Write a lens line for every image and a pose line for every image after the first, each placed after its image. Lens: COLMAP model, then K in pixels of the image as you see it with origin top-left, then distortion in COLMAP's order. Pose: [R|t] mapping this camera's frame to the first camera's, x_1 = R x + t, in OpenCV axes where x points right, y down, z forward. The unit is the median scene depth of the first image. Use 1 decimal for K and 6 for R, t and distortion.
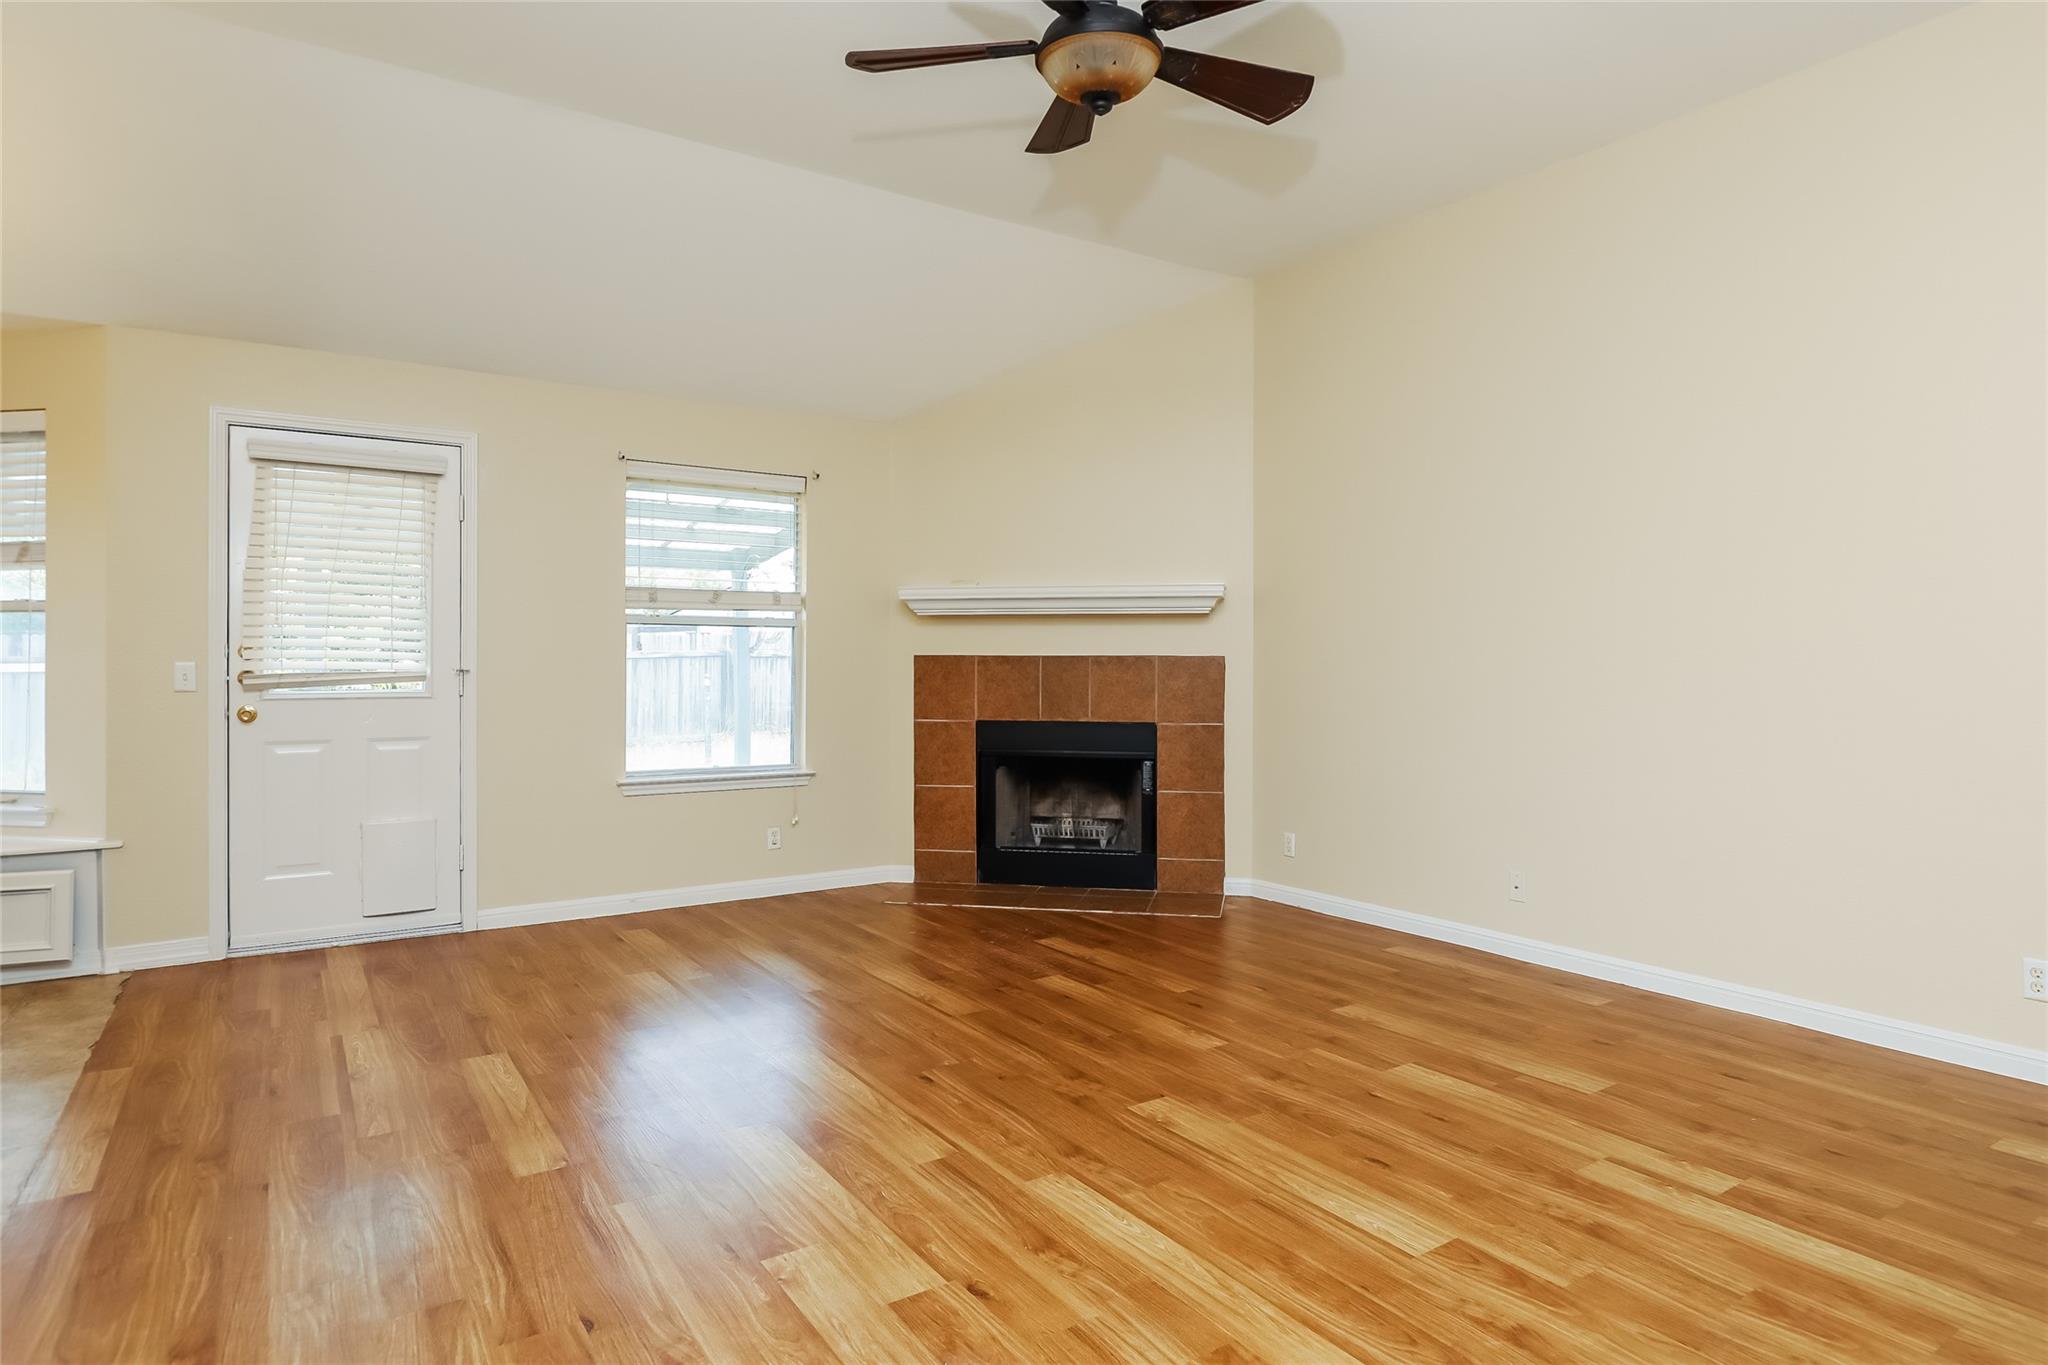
lens RADIAL K [[1141.1, 0, 1030.0], [0, 1141.1, 670.1], [0, 0, 1]] dist [-0.013310, 0.001059]
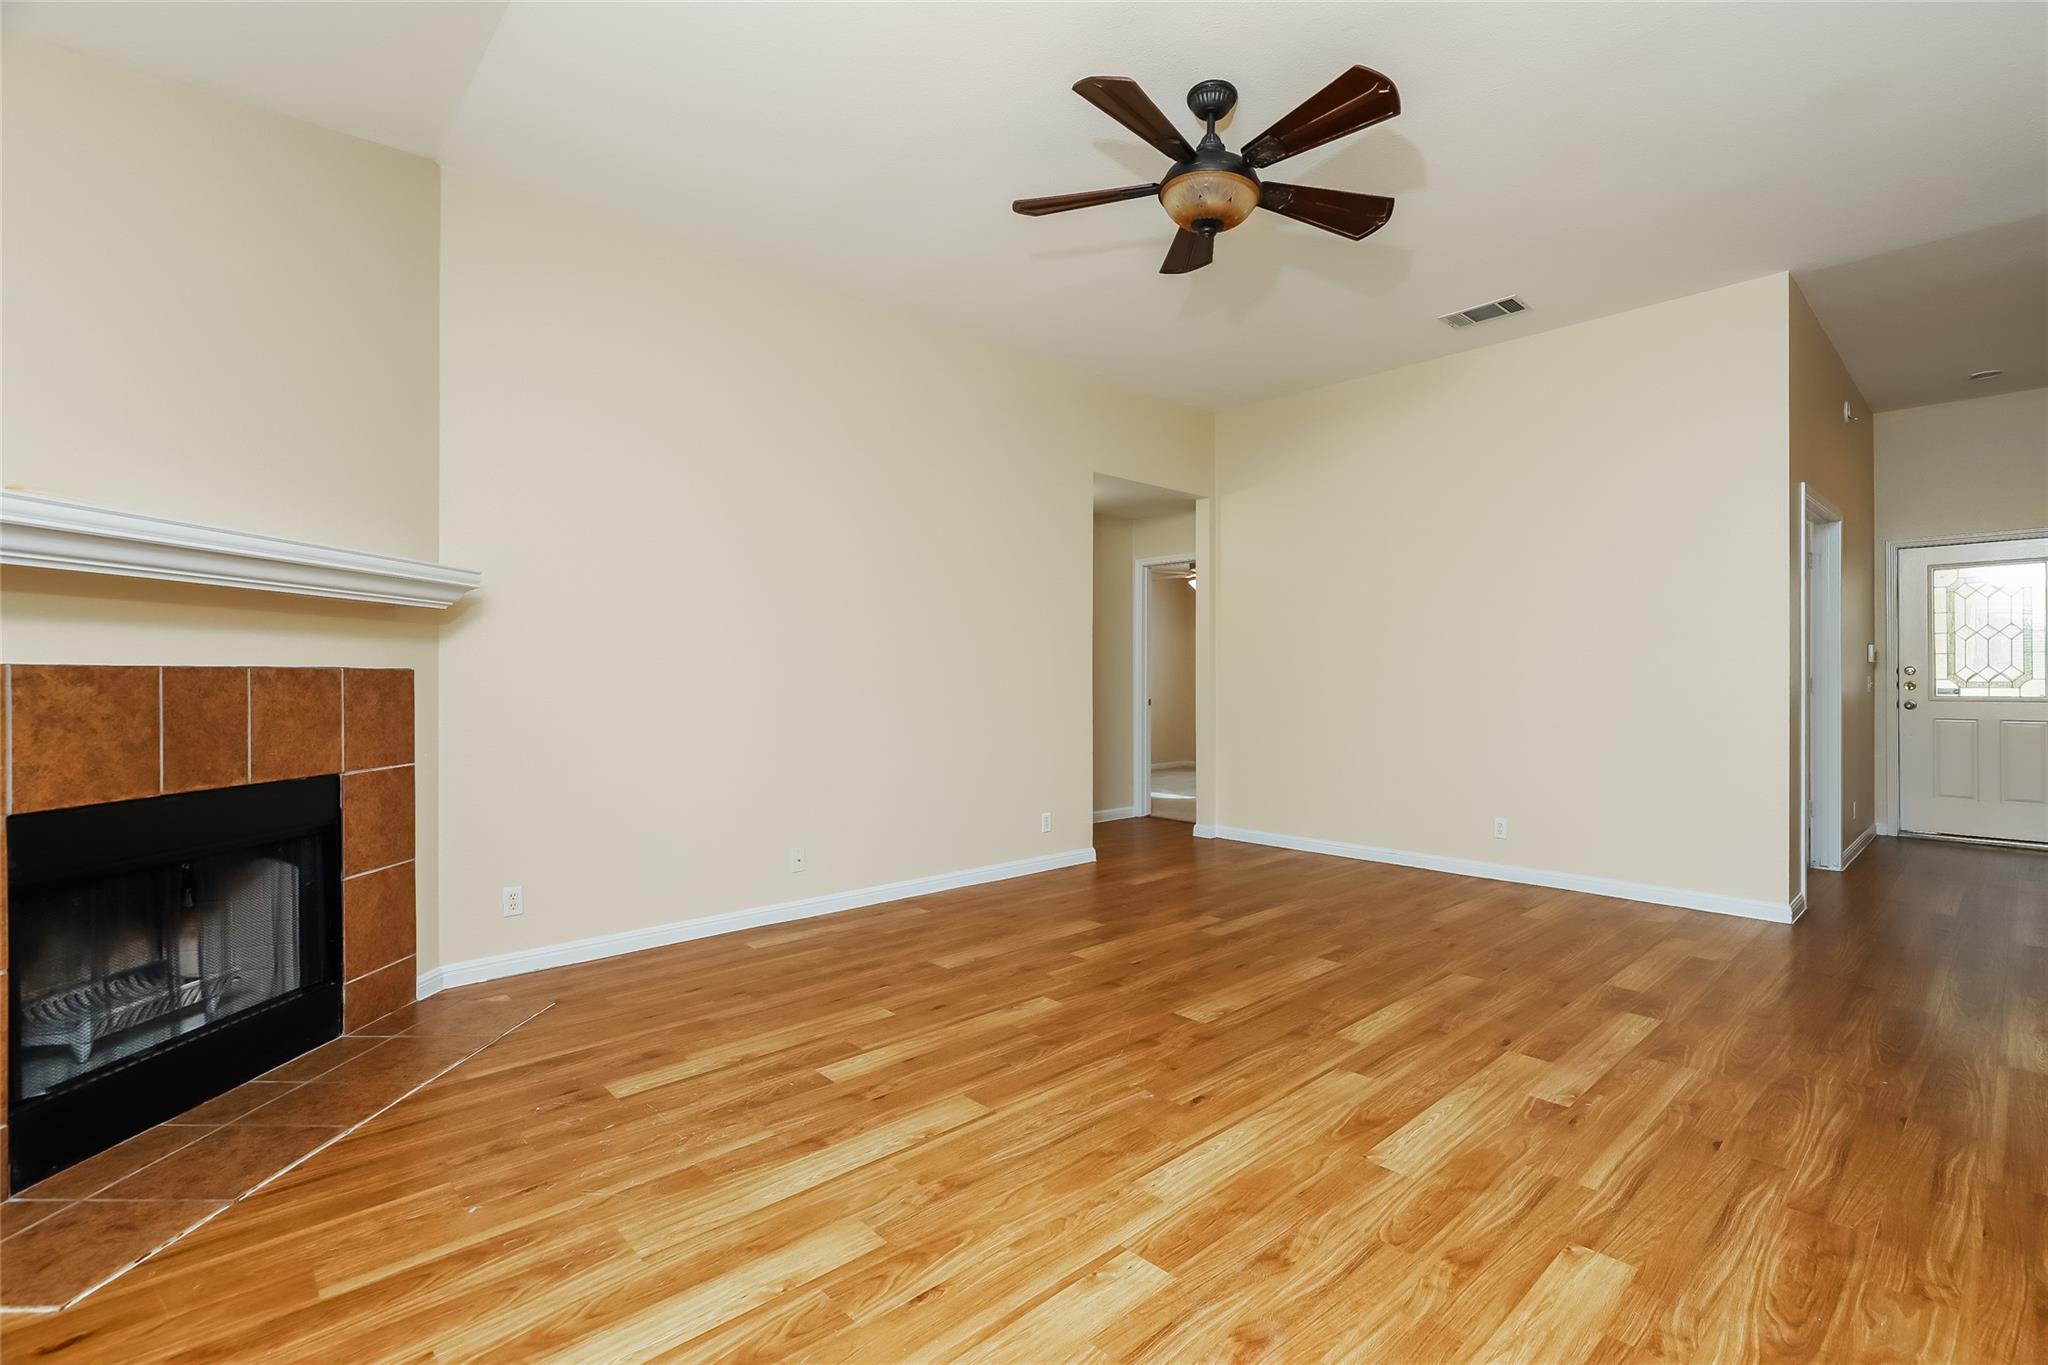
lens RADIAL K [[946.8, 0, 1063.8], [0, 946.8, 670.0], [0, 0, 1]] dist [-0.000237, -0.000265]
pose [[-0.185978, 0.003905, 0.982546, -0.871523], [0.005989, 0.999978, -0.002841, -0.013680], [-0.982536, 0.005356, -0.185997, 1.252974]]
